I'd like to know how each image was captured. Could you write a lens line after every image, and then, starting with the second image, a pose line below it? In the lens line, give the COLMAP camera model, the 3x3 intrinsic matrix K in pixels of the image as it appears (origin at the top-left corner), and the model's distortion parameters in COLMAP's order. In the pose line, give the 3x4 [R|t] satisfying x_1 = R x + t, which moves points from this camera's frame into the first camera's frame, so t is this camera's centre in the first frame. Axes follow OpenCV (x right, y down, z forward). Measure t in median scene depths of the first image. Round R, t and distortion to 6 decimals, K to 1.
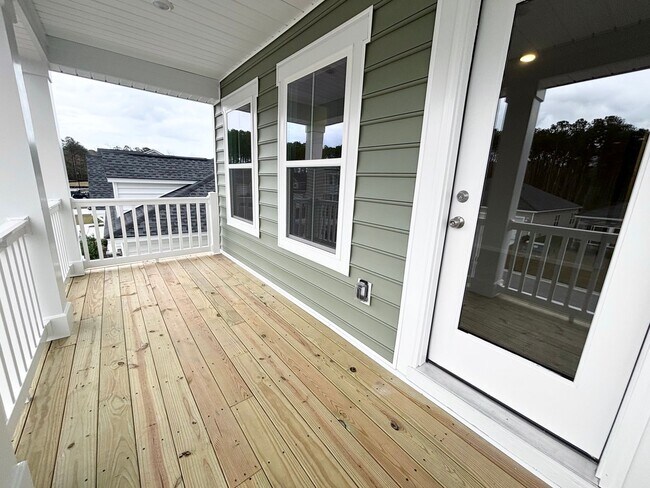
lens RADIAL K [[262.4, 0, 325.0], [0, 262.4, 244.0], [0, 0, 1]] dist [-0.000523, -0.000113]
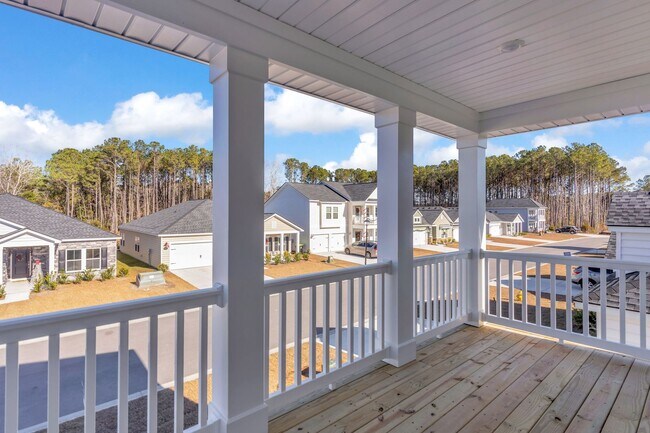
lens RADIAL K [[326.5, 0, 322.3], [0, 326.5, 211.4], [0, 0, 1]] dist [0.000419, 0.000264]
pose [[0.031052, -0.048838, -0.998324, 0.348720], [-0.232777, 0.970988, -0.054742, -0.114817], [0.972034, 0.234086, 0.018783, 0.371791]]
